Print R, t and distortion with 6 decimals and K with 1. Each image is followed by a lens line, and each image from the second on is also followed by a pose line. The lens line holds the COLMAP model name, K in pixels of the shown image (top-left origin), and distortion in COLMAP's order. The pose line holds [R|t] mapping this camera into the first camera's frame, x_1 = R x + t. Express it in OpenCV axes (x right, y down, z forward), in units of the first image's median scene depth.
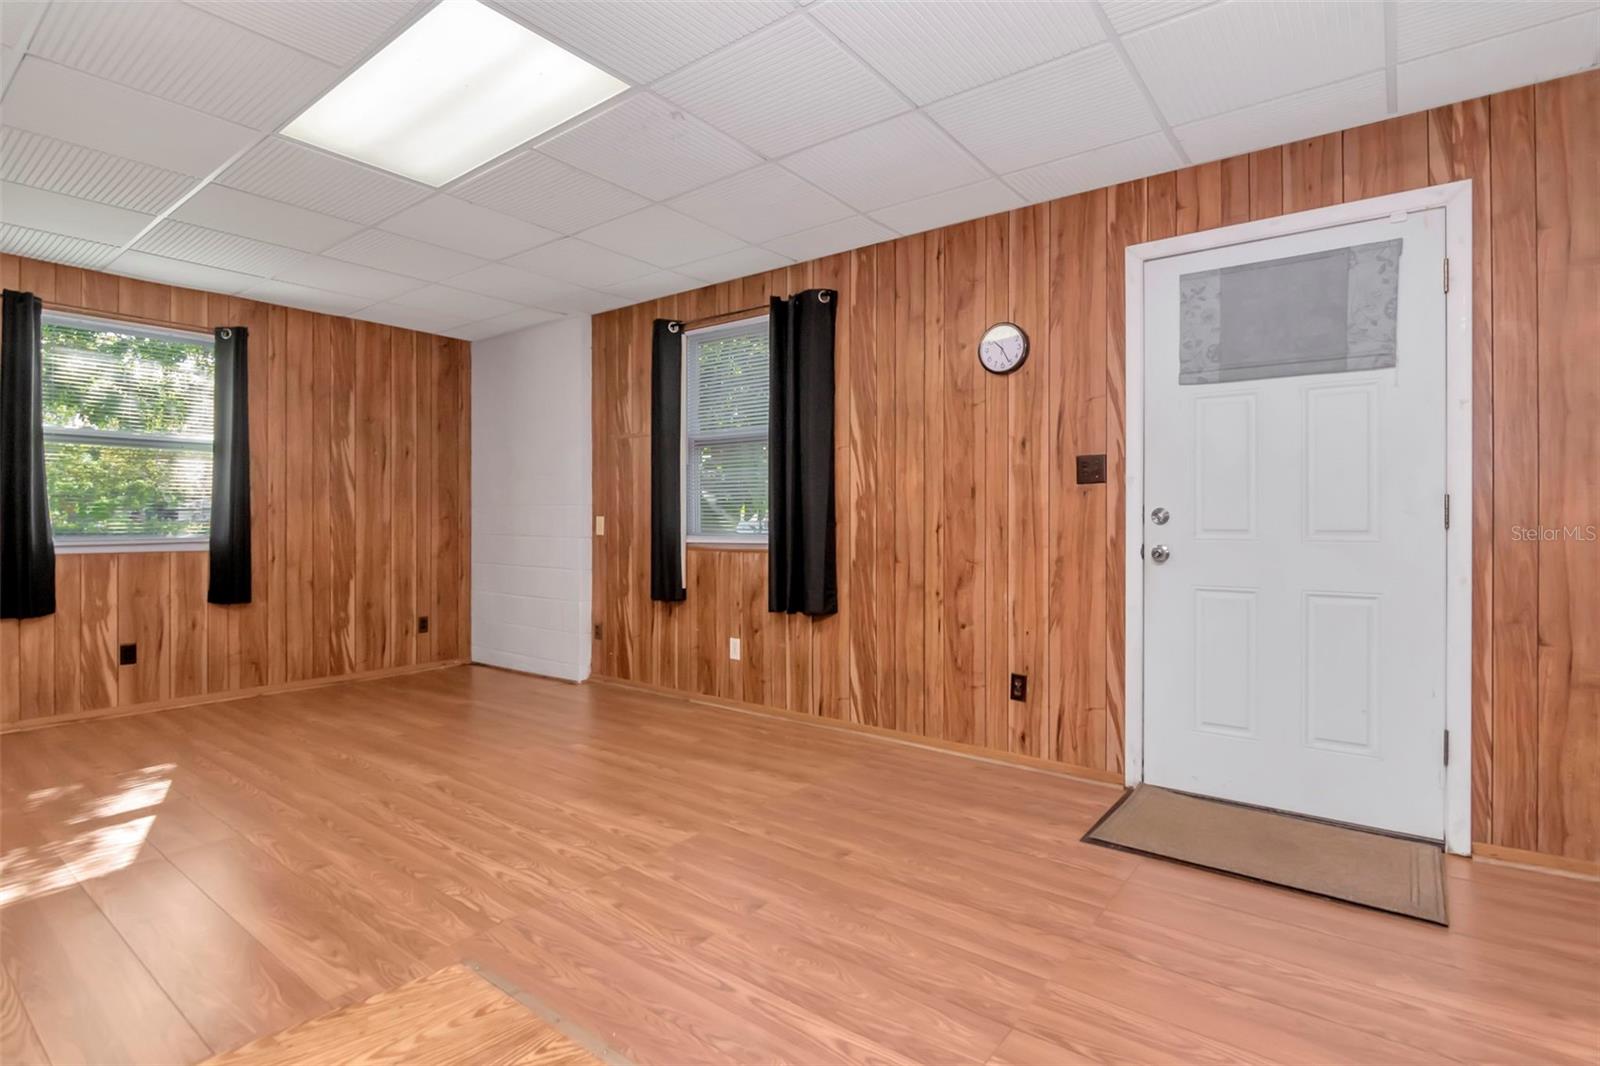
lens RADIAL K [[785.8, 0, 806.8], [0, 785.8, 521.5], [0, 0, 1]] dist [-0.002295, -0.007066]
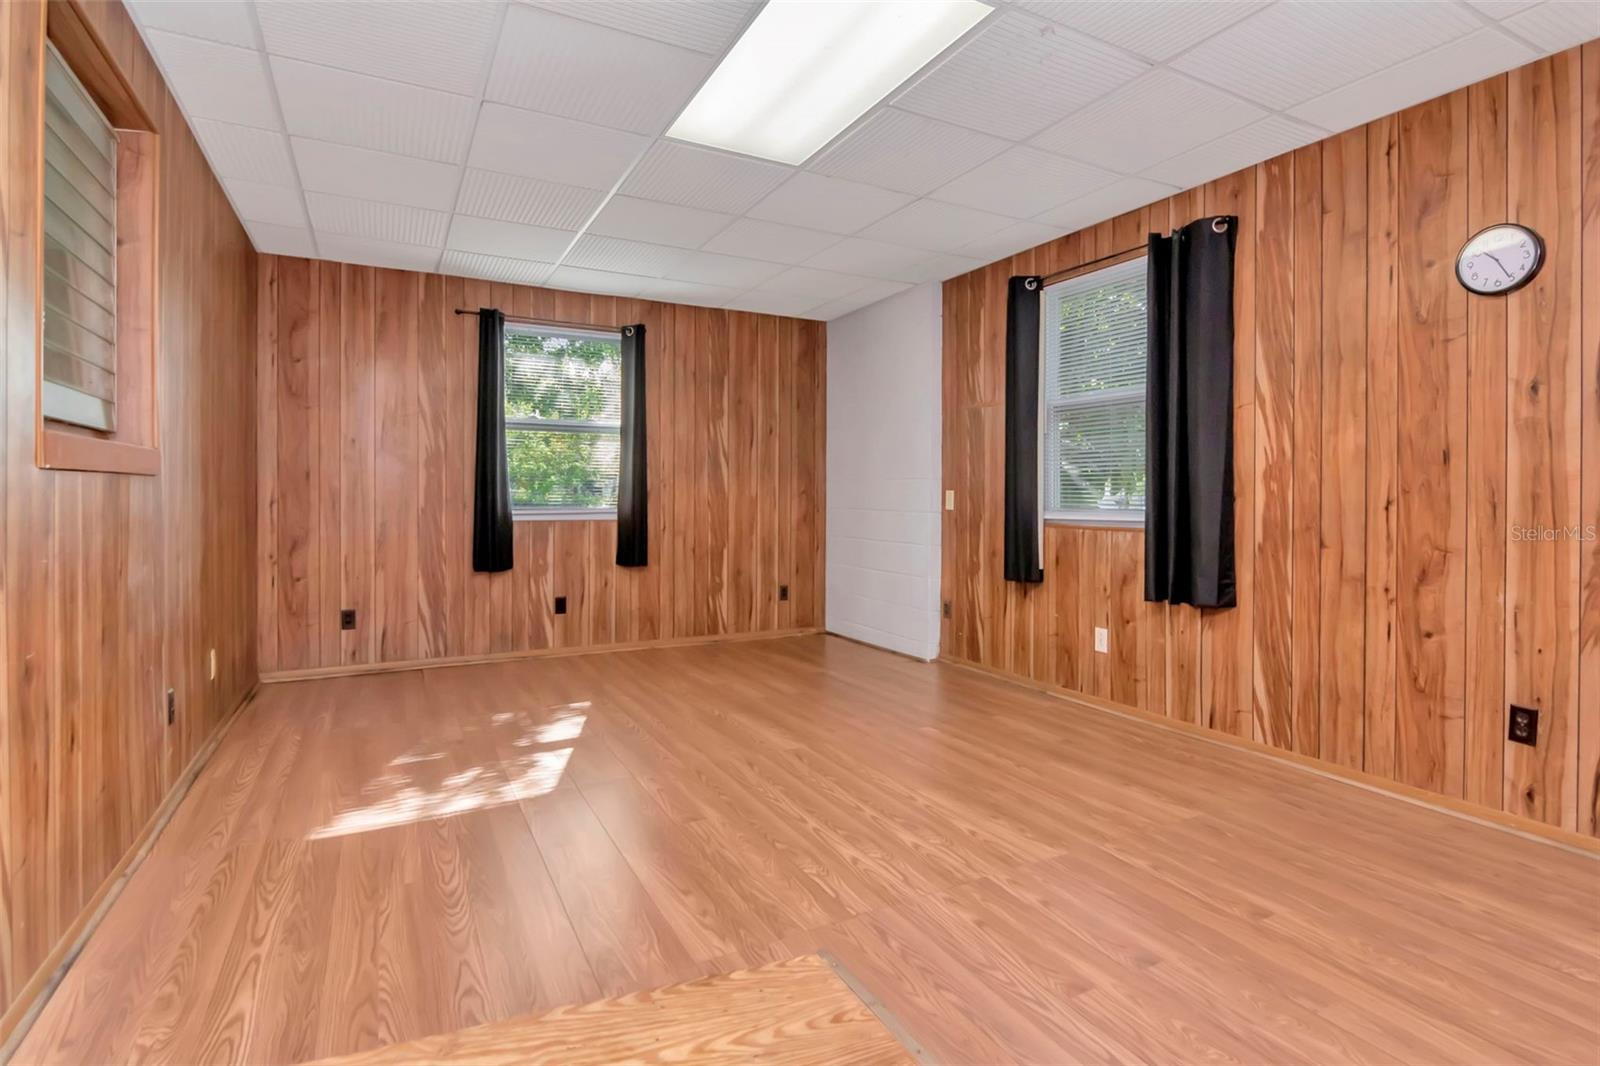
lens RADIAL K [[795.7, 0, 804.2], [0, 795.7, 500.9], [0, 0, 1]] dist [-0.000573, -0.007013]
pose [[0.909376, 0.005629, -0.415938, -0.027215], [-0.004036, 0.999981, 0.004709, 0.003194], [0.415957, -0.002604, 0.909381, 0.054130]]
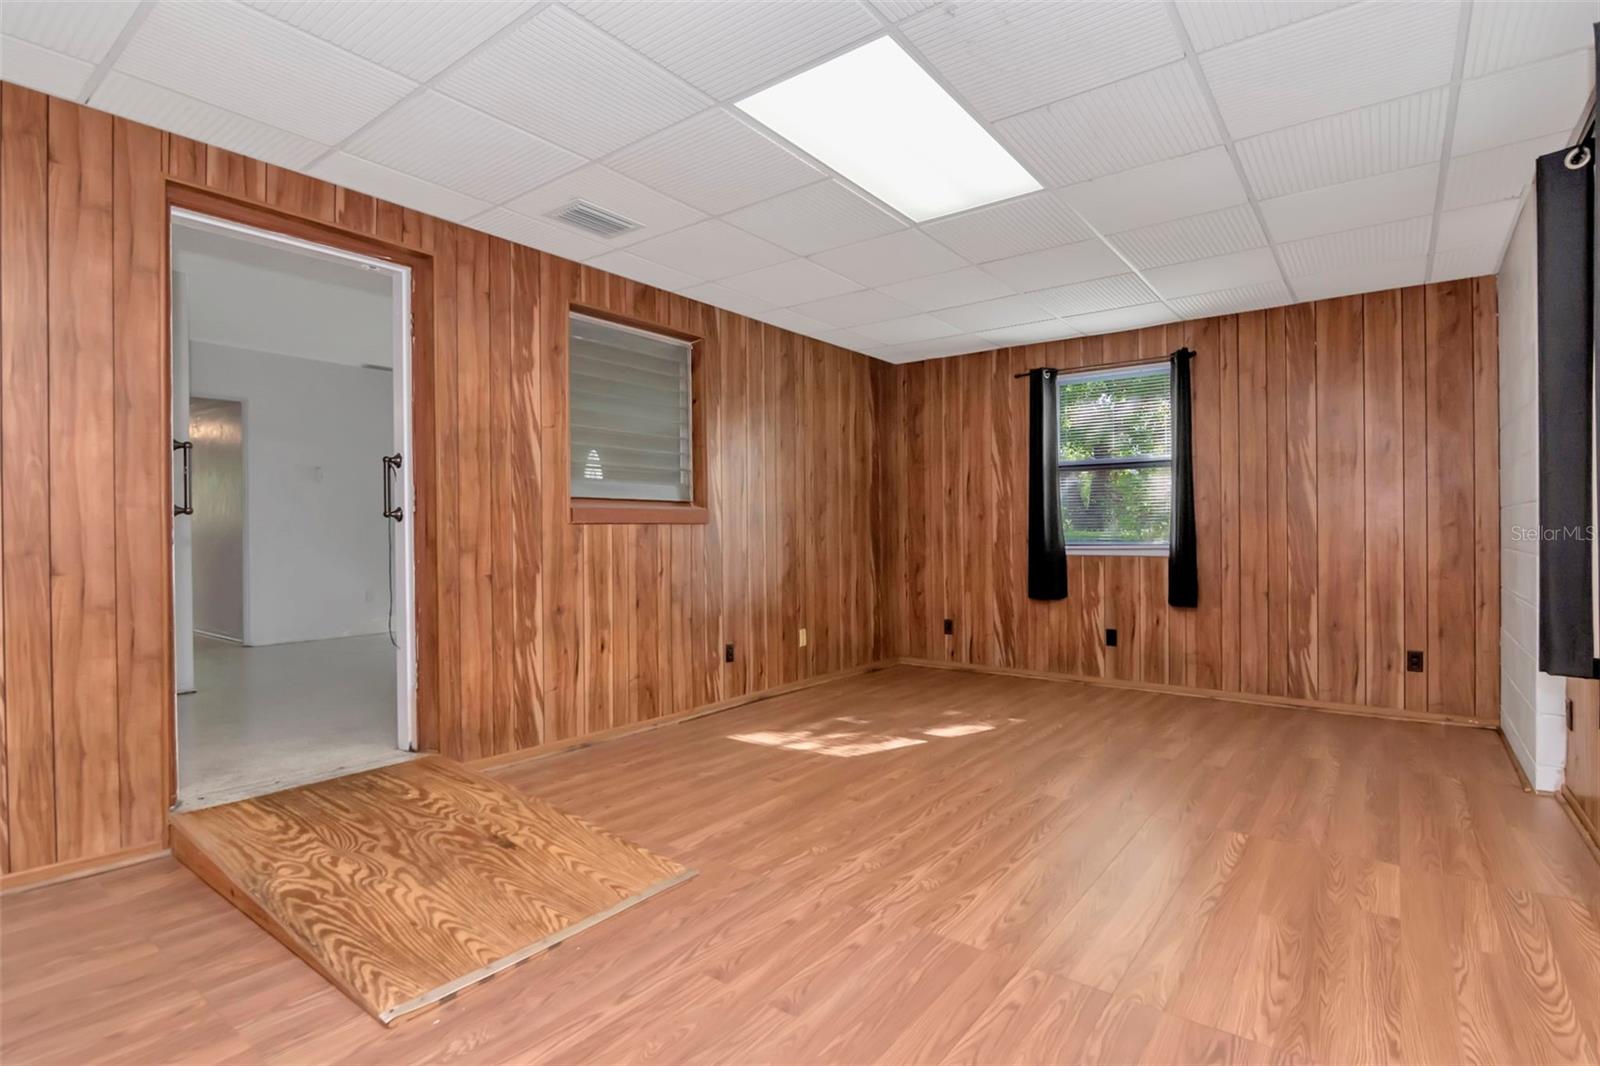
lens RADIAL K [[780.5, 0, 800.0], [0, 780.5, 533.0], [0, 0, 1]] dist [-0.003457, -0.004940]
pose [[0.006205, 0.001186, -0.999980, 0.411077], [0.003209, 0.999994, 0.001206, 0.001255], [0.999976, -0.003216, 0.006201, 0.565761]]
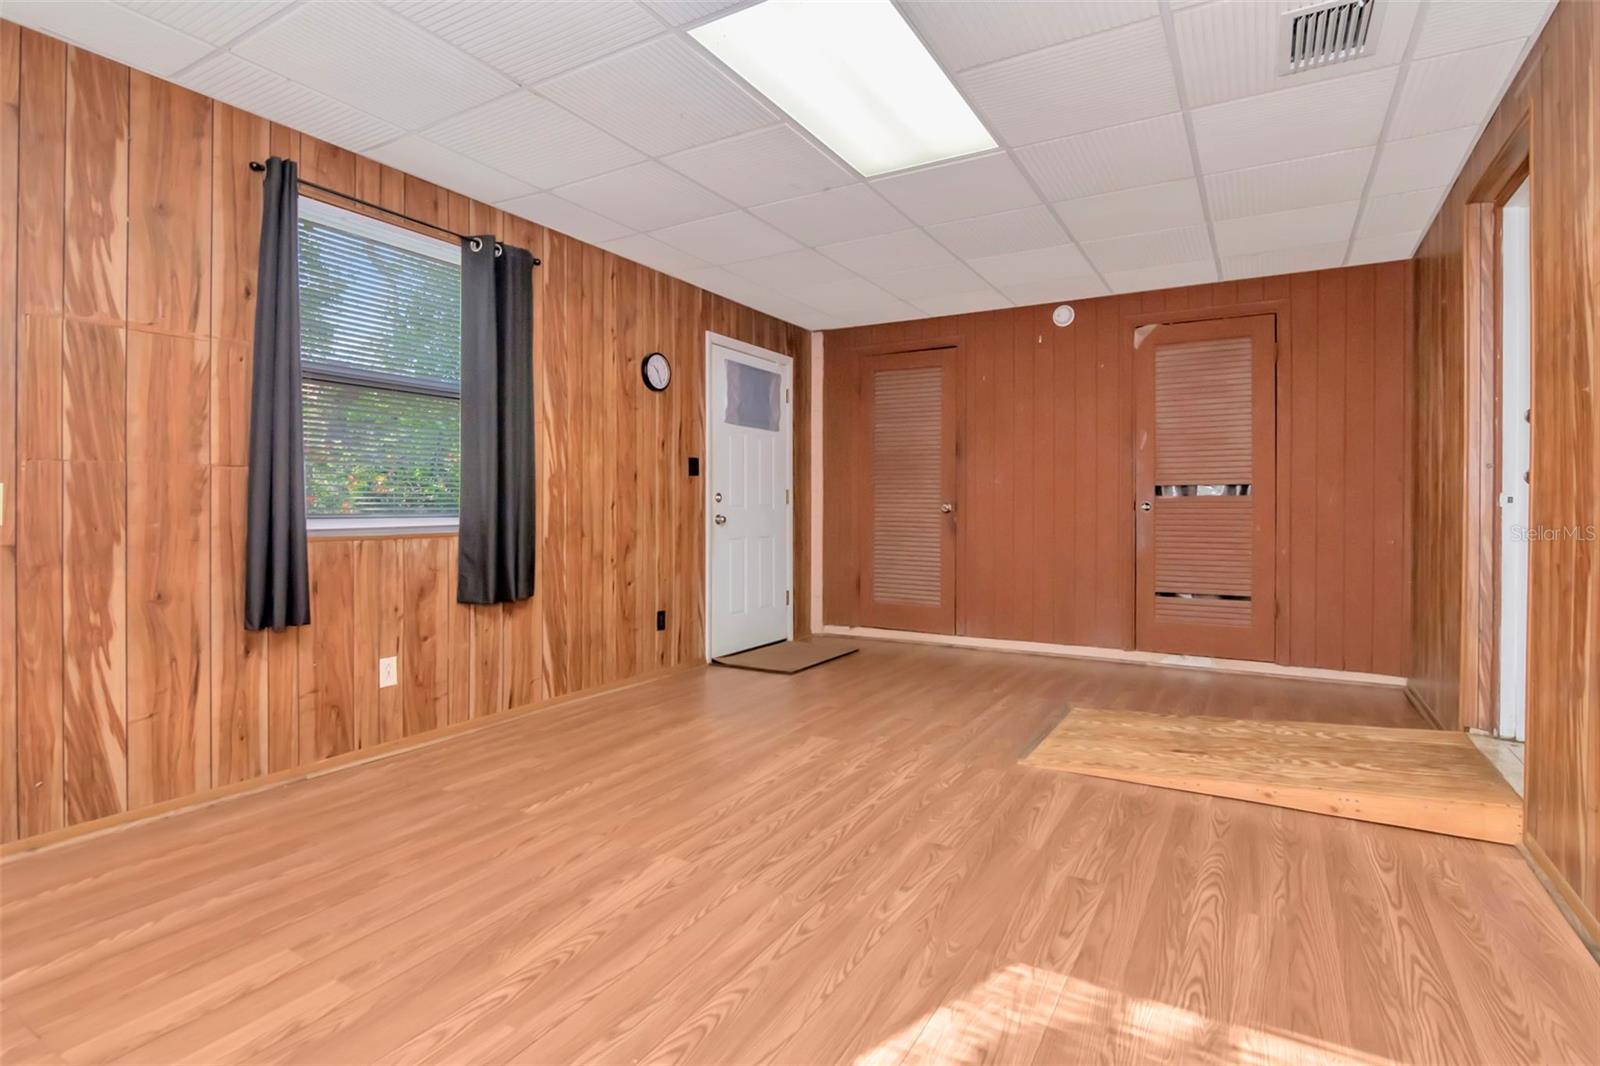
lens RADIAL K [[795.7, 0, 804.2], [0, 795.7, 500.9], [0, 0, 1]] dist [-0.000573, -0.007013]
pose [[-0.129049, 0.005614, 0.991622, -1.001558], [-0.000056, 0.999984, -0.005668, 0.008279], [-0.991638, -0.000787, -0.129046, 0.814234]]
